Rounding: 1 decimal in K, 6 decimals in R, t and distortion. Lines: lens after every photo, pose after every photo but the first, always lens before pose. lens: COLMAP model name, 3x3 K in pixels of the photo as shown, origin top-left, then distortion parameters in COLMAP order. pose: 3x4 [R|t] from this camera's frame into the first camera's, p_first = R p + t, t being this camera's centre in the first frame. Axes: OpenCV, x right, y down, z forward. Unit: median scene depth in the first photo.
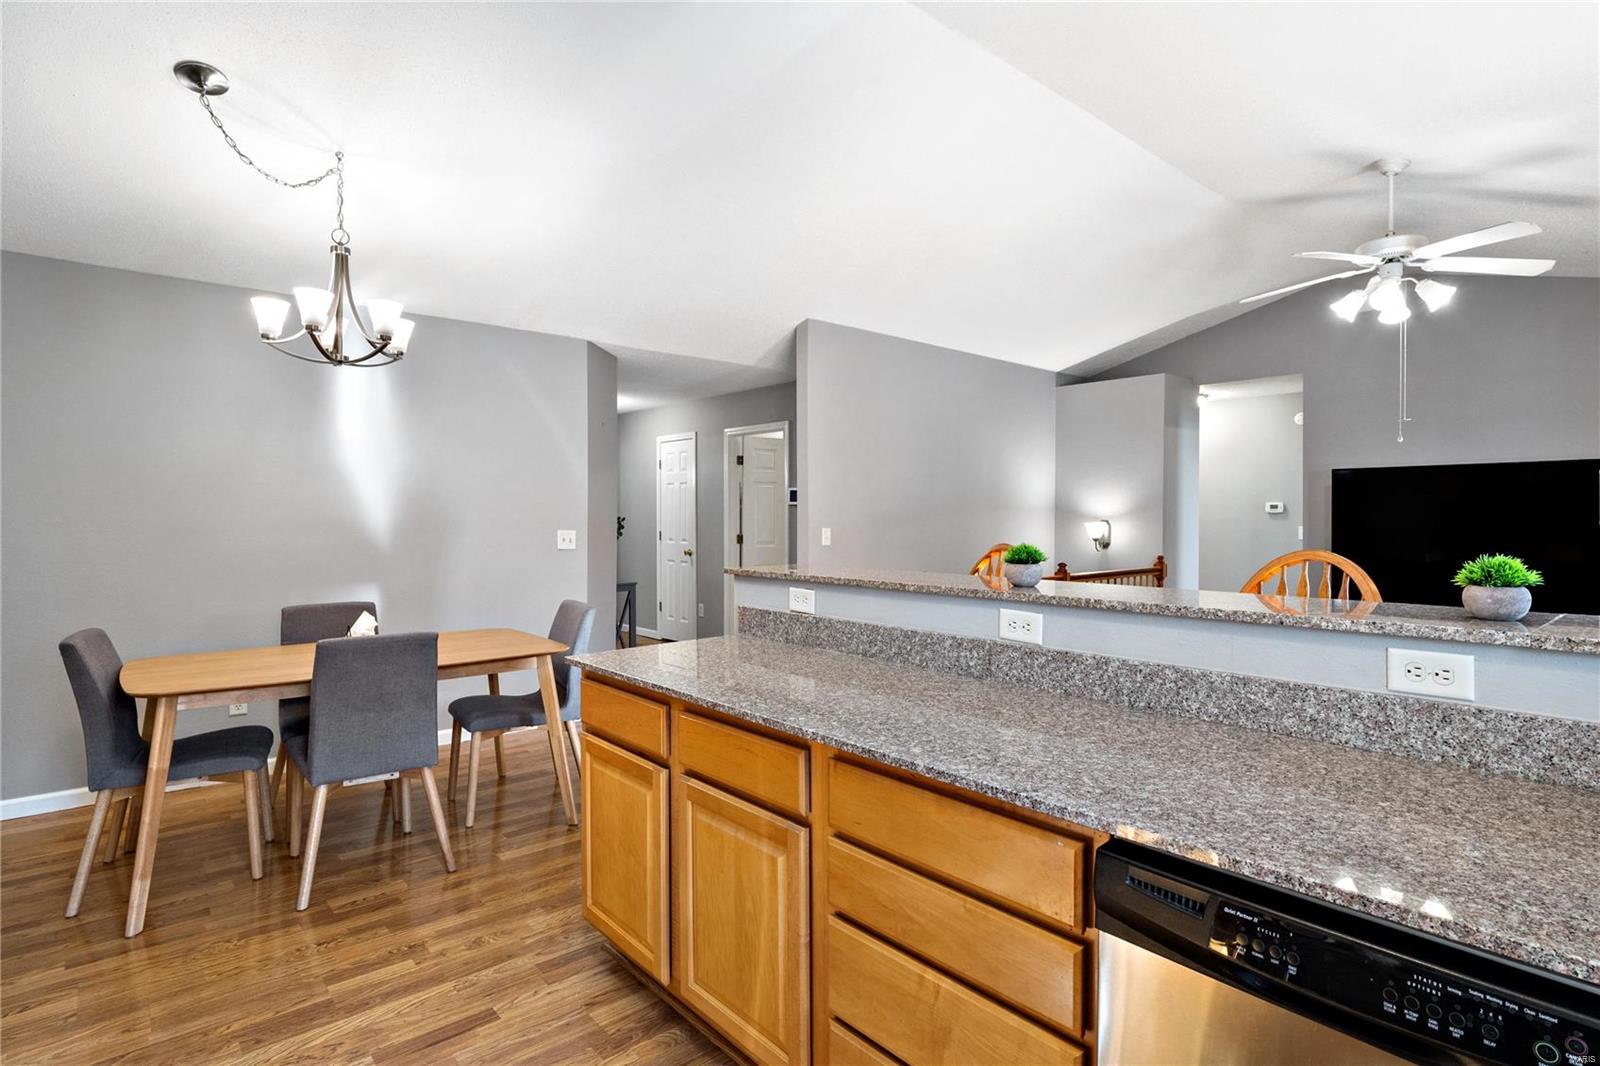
lens RADIAL K [[805.2, 0, 808.4], [0, 805.2, 523.1], [0, 0, 1]] dist [0.001500, 0.000594]
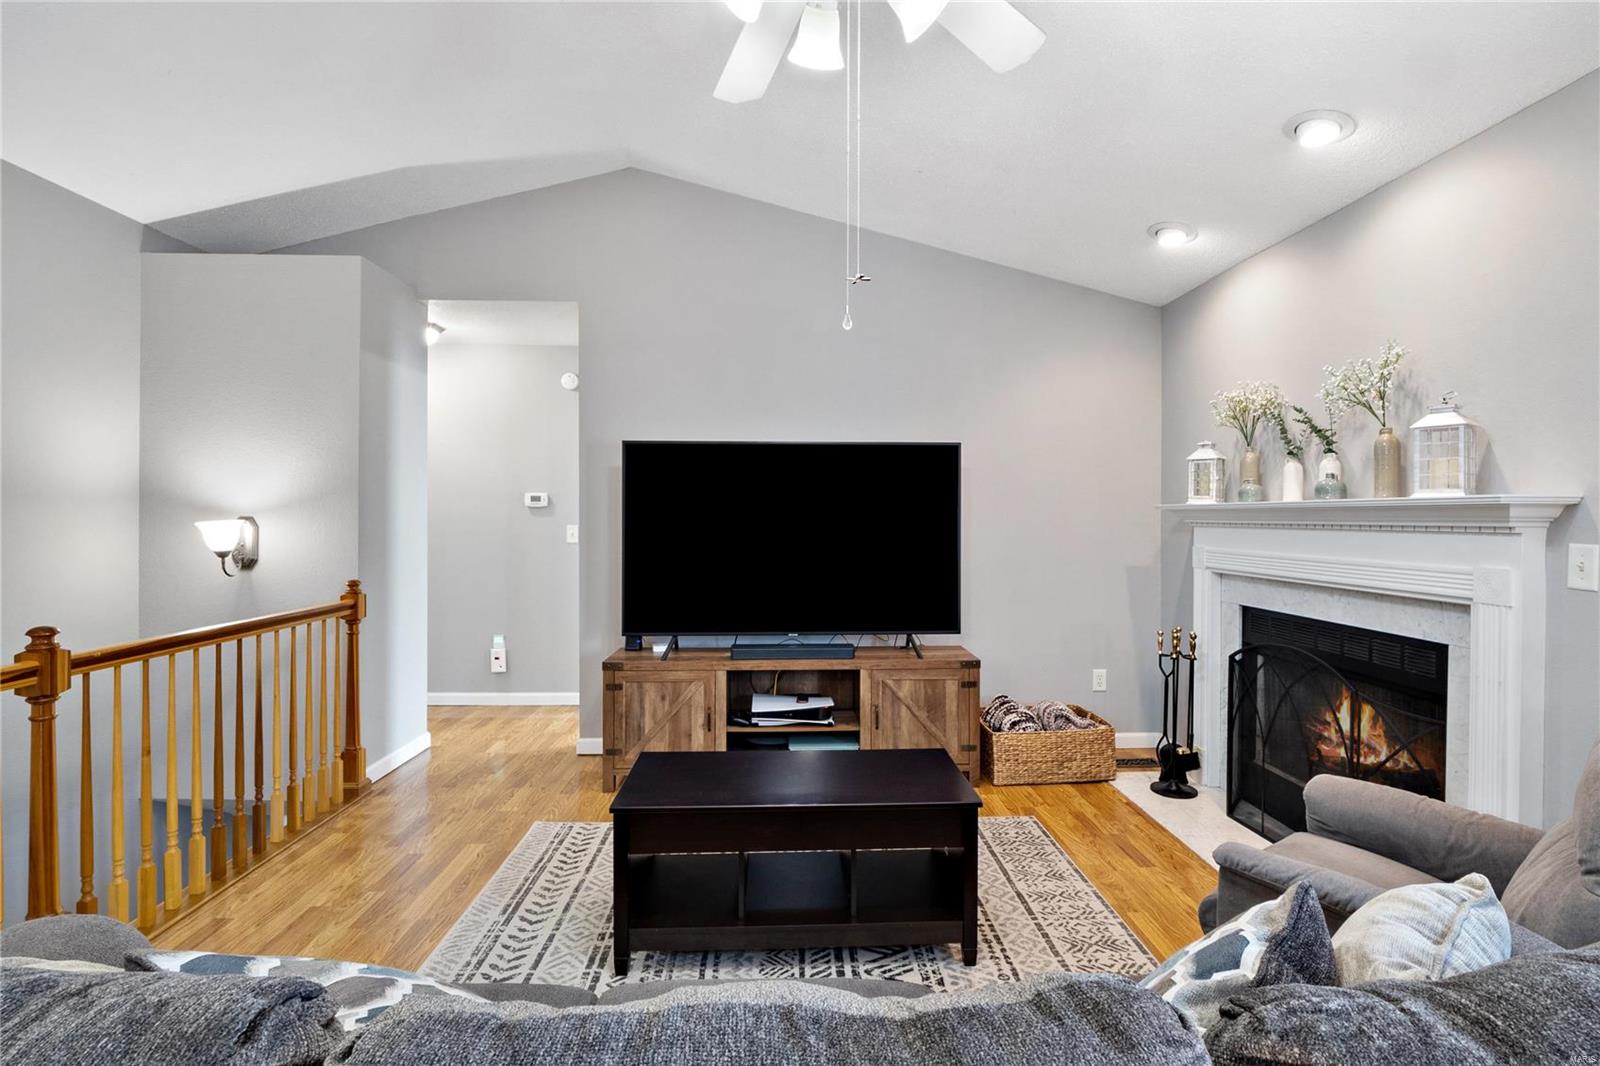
lens RADIAL K [[758.8, 0, 817.3], [0, 758.8, 527.8], [0, 0, 1]] dist [0.002198, -0.002030]
pose [[0.625917, -0.007094, 0.779857, 0.215522], [-0.000651, 0.999954, 0.009619, -0.001106], [-0.779889, -0.006528, 0.625884, 0.396284]]
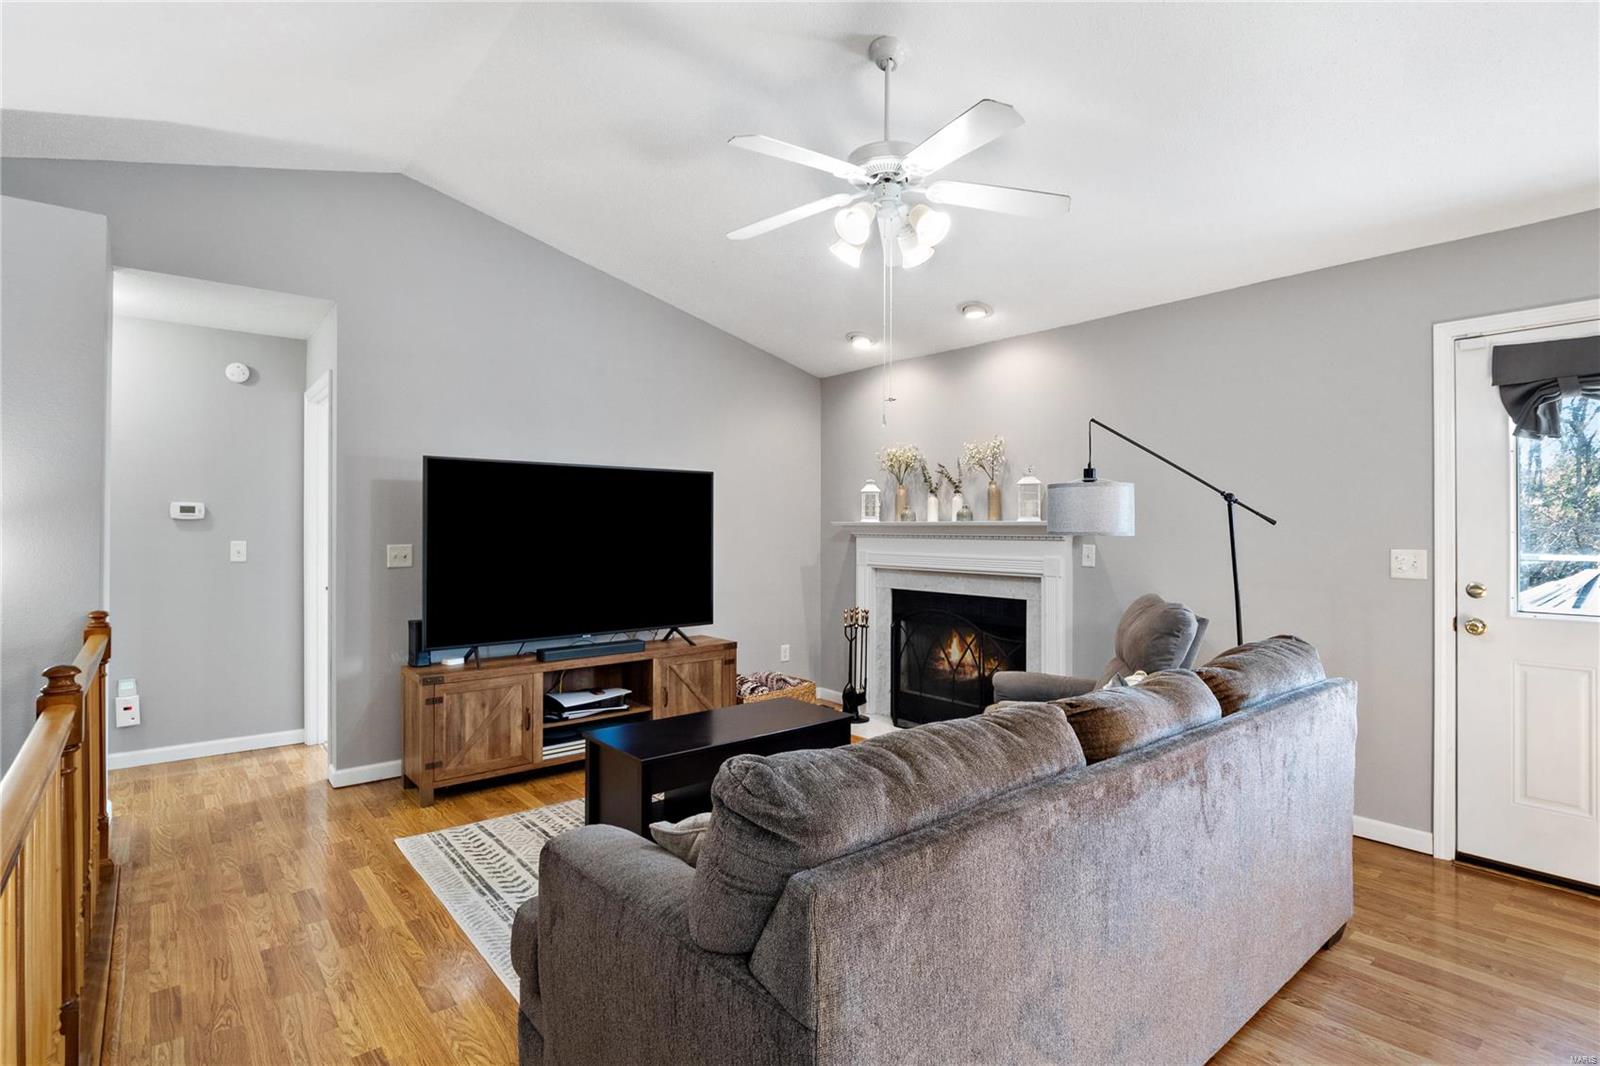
lens RADIAL K [[805.2, 0, 798.3], [0, 805.2, 527.3], [0, 0, 1]] dist [0.001500, 0.000594]
pose [[0.014655, 0.001882, 0.999891, -0.014980], [0.001793, 0.999997, -0.001908, -0.005422], [-0.999891, 0.001821, 0.014651, 0.564742]]
